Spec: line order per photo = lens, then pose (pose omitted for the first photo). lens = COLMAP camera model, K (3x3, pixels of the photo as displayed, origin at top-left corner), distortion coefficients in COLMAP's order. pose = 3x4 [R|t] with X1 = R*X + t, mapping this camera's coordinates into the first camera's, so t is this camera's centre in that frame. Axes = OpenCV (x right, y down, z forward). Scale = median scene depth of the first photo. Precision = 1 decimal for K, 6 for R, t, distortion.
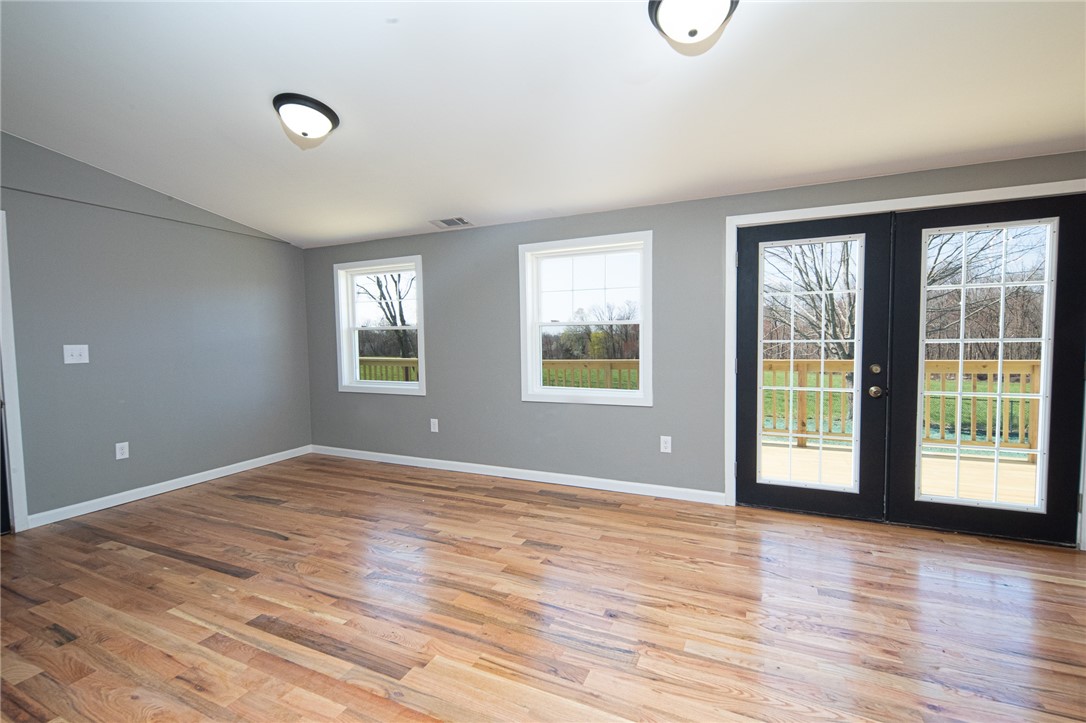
lens RADIAL K [[473.4, 0, 551.8], [0, 473.4, 362.0], [0, 0, 1]] dist [-0.001248, -0.000806]
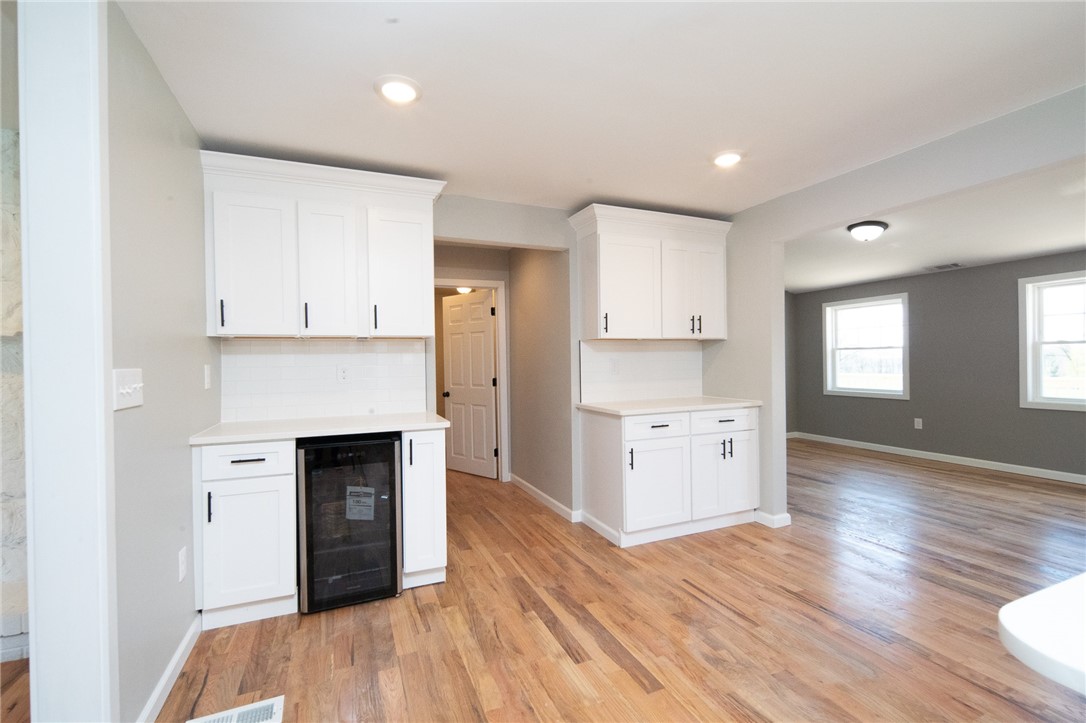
lens RADIAL K [[479.3, 0, 538.9], [0, 479.3, 362.3], [0, 0, 1]] dist [0.003429, -0.002291]
pose [[0.722338, 0.003387, -0.691532, -0.149299], [-0.029905, 0.999206, -0.026343, 0.052846], [0.690893, 0.039709, 0.721865, -1.037560]]
